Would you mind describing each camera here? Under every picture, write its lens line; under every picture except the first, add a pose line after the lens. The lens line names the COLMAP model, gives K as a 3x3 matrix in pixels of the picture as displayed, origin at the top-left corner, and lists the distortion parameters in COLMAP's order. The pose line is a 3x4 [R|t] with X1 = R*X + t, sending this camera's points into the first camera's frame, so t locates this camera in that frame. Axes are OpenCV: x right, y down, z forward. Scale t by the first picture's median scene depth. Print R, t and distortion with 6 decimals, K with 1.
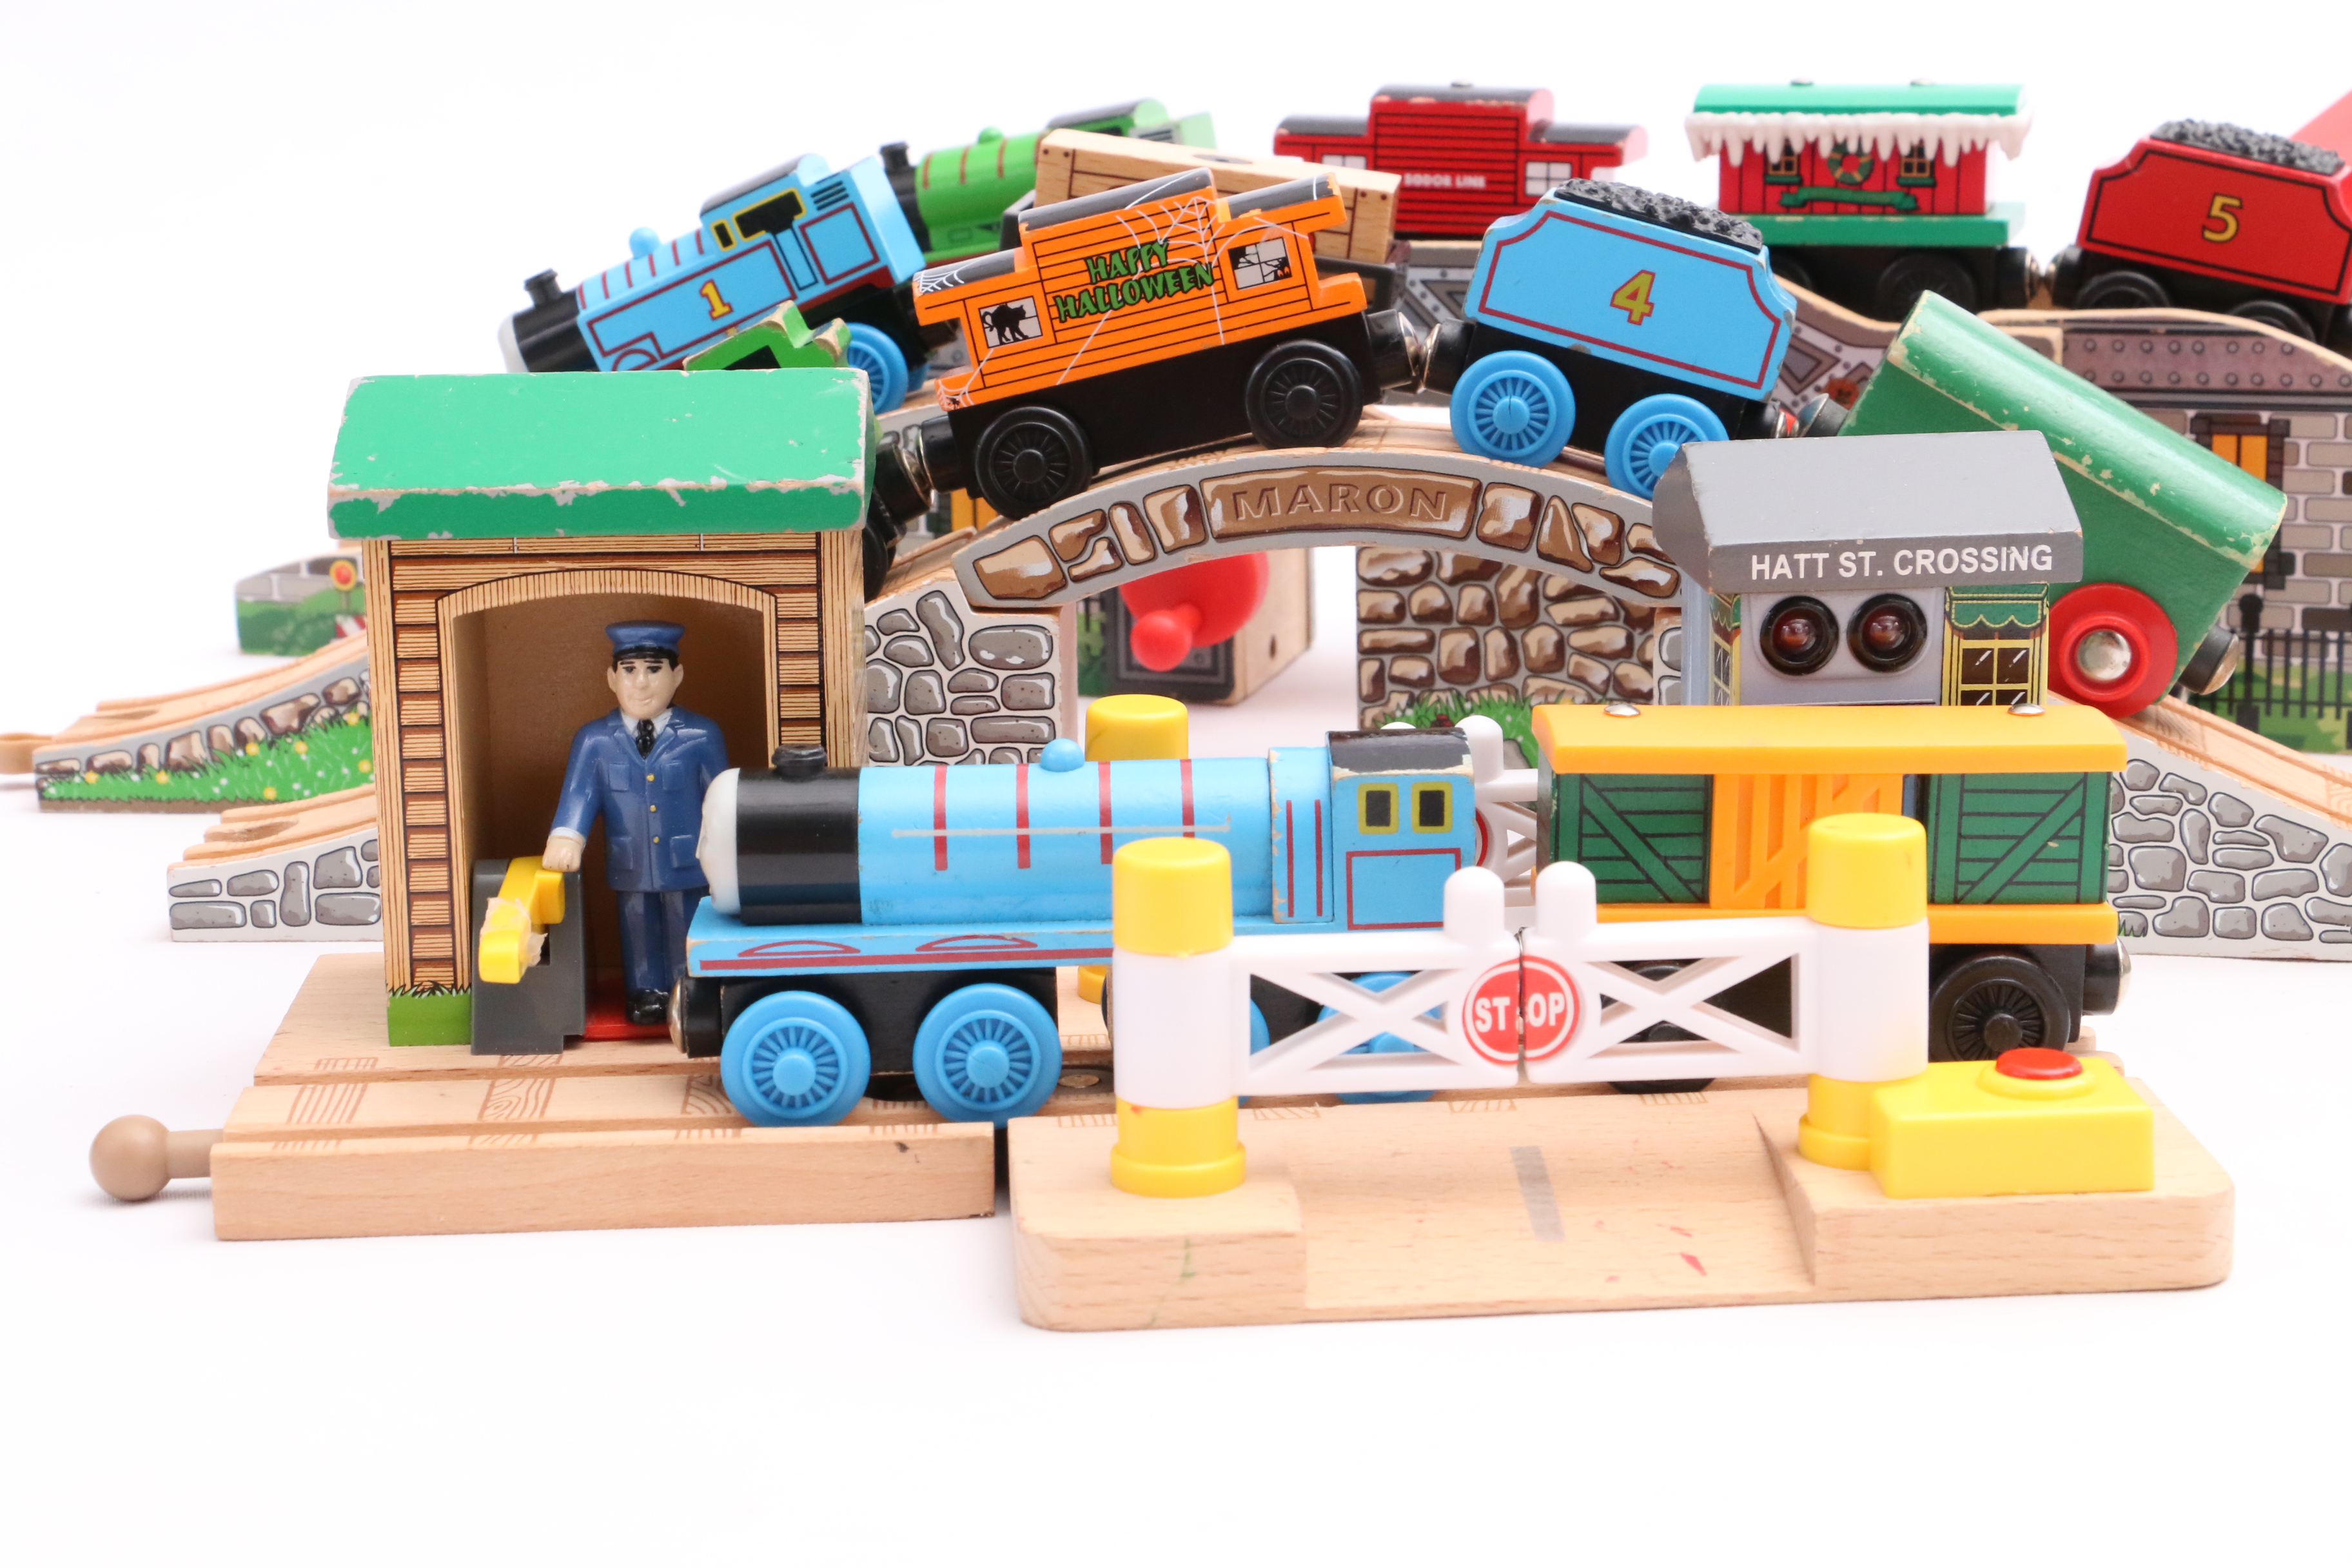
lens RADIAL K [[4778.6, 0, 1183.2], [0, 4778.6, 734.0], [0, 0, 1]] dist [0.034389, 1.693450]
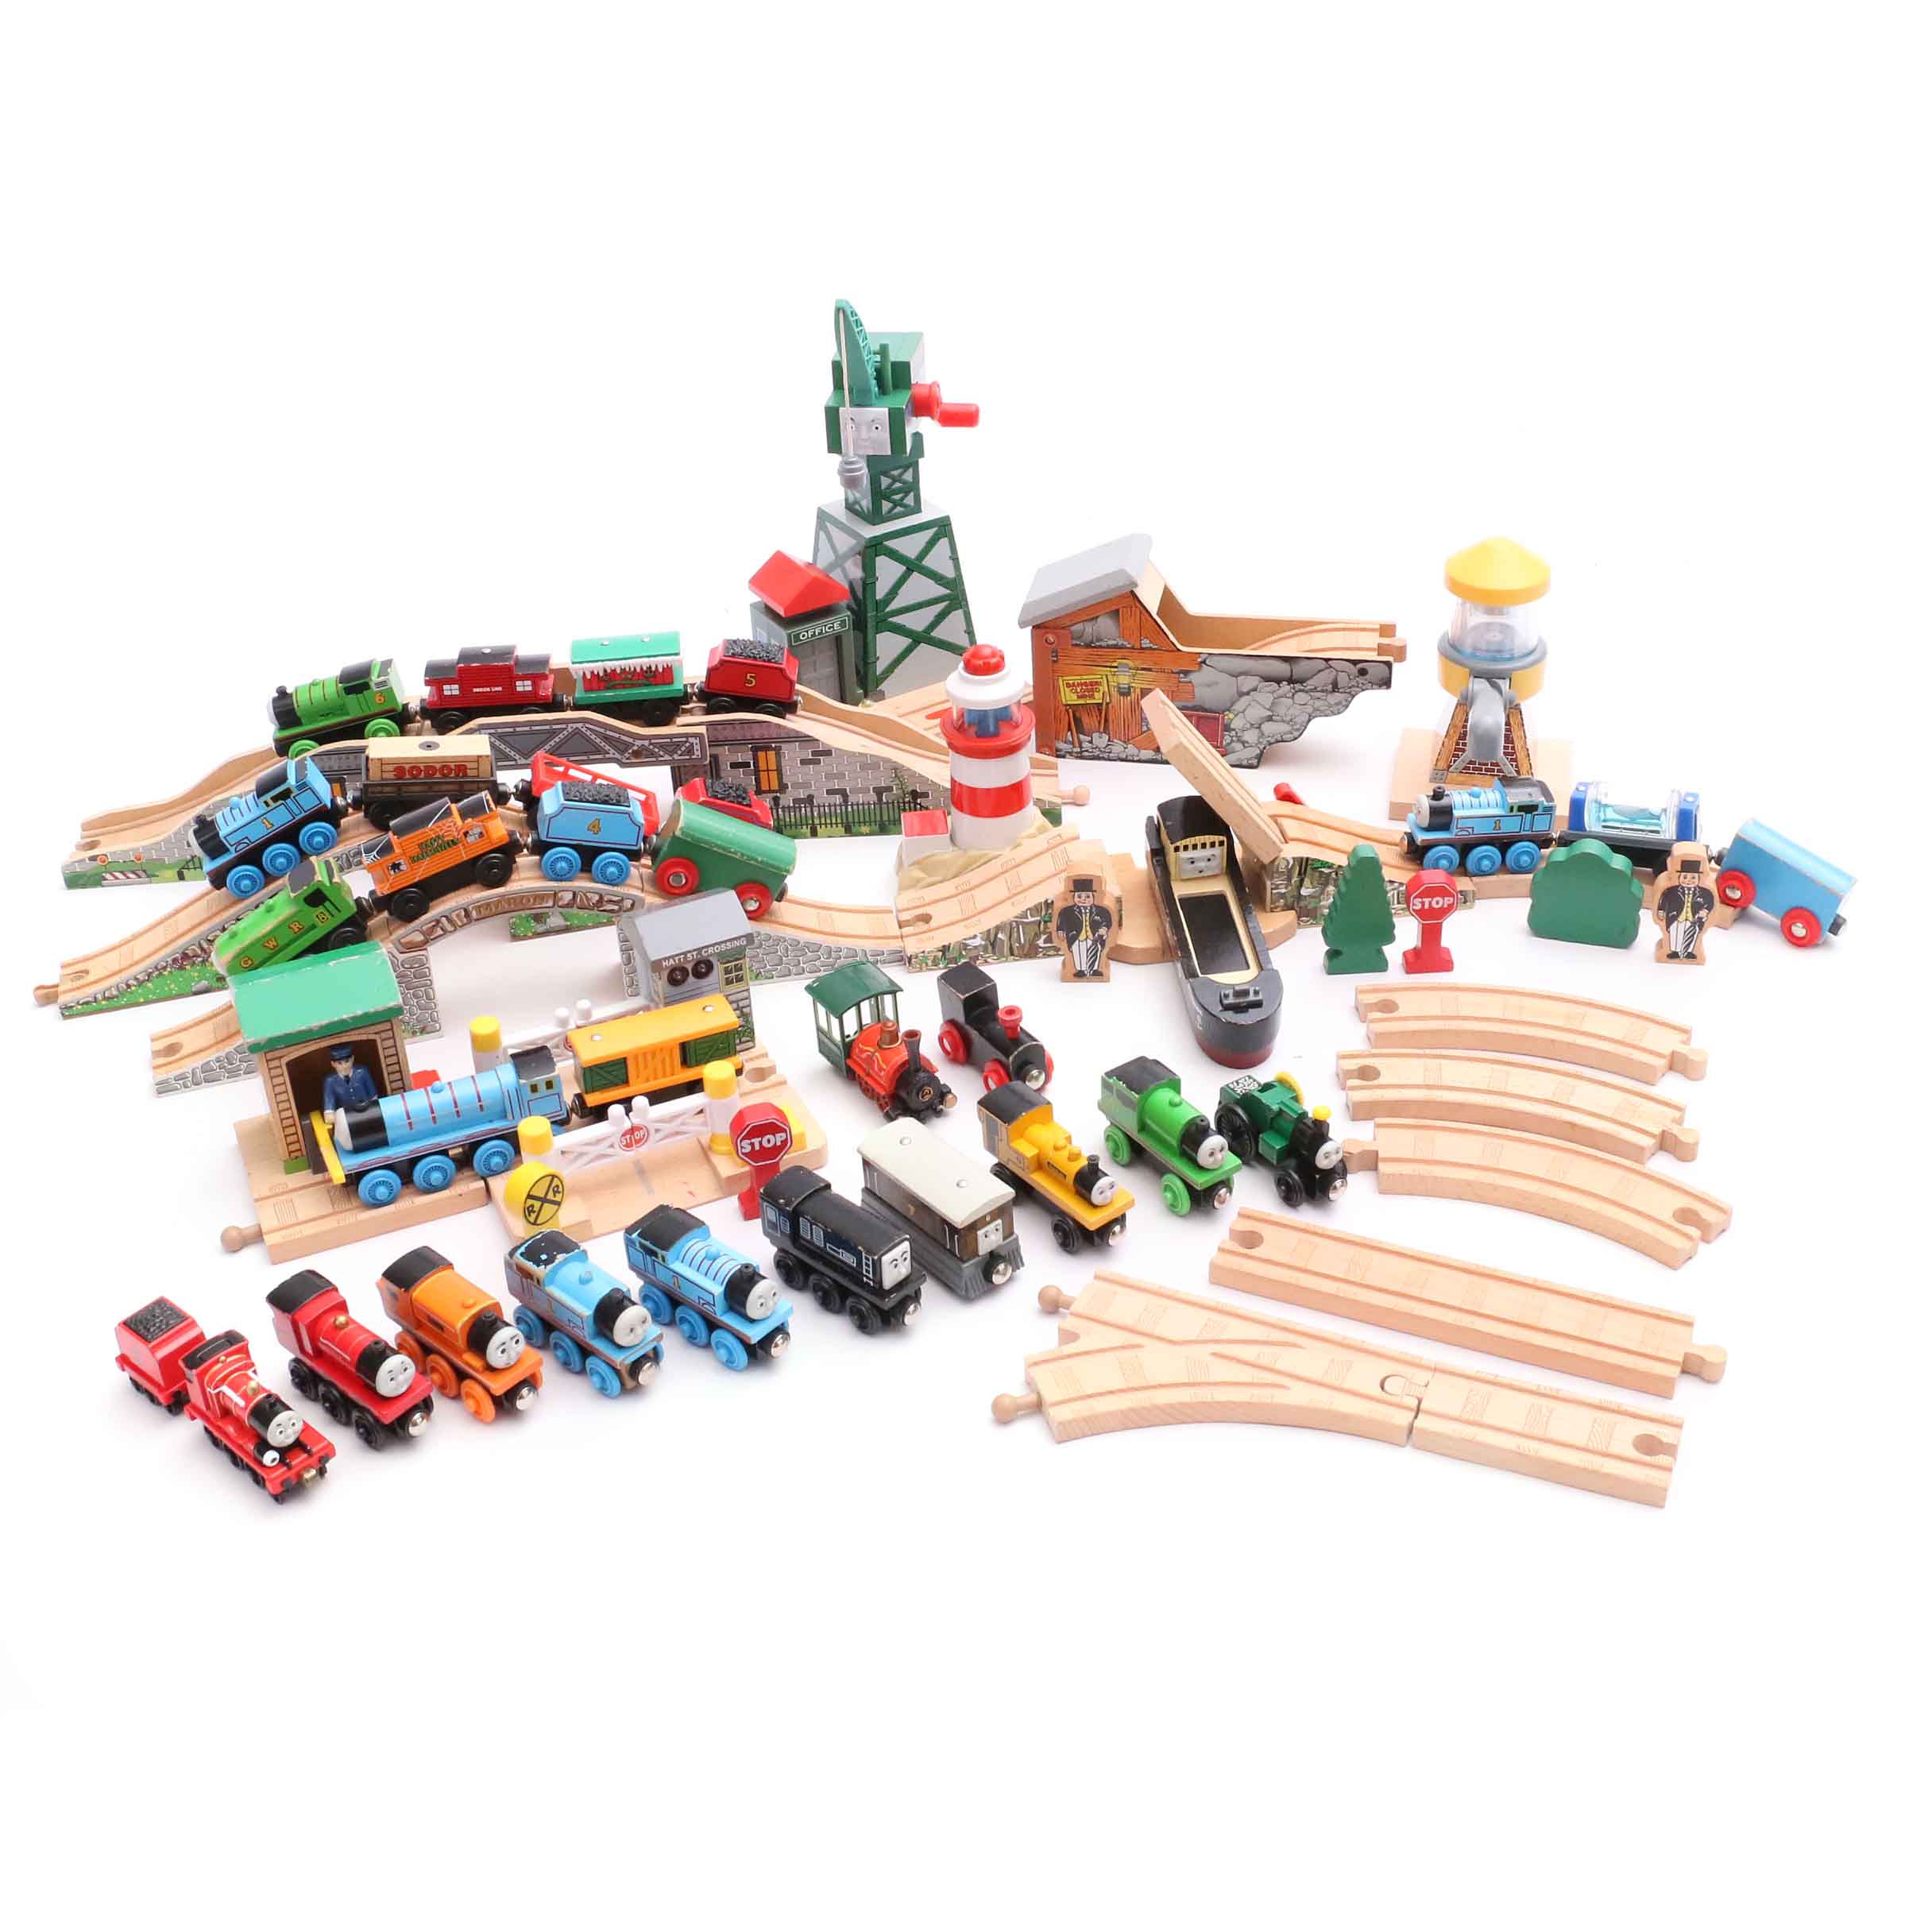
lens RADIAL K [[2433.8, 0, 966.0], [0, 2433.8, 966.0], [0, 0, 1]] dist [-0.126488, -0.036749]
pose [[0.936318, -0.210056, 0.281399, -0.144946], [0.098276, 0.926084, 0.364294, -0.561122], [-0.337121, -0.313440, 0.887753, -0.530916]]
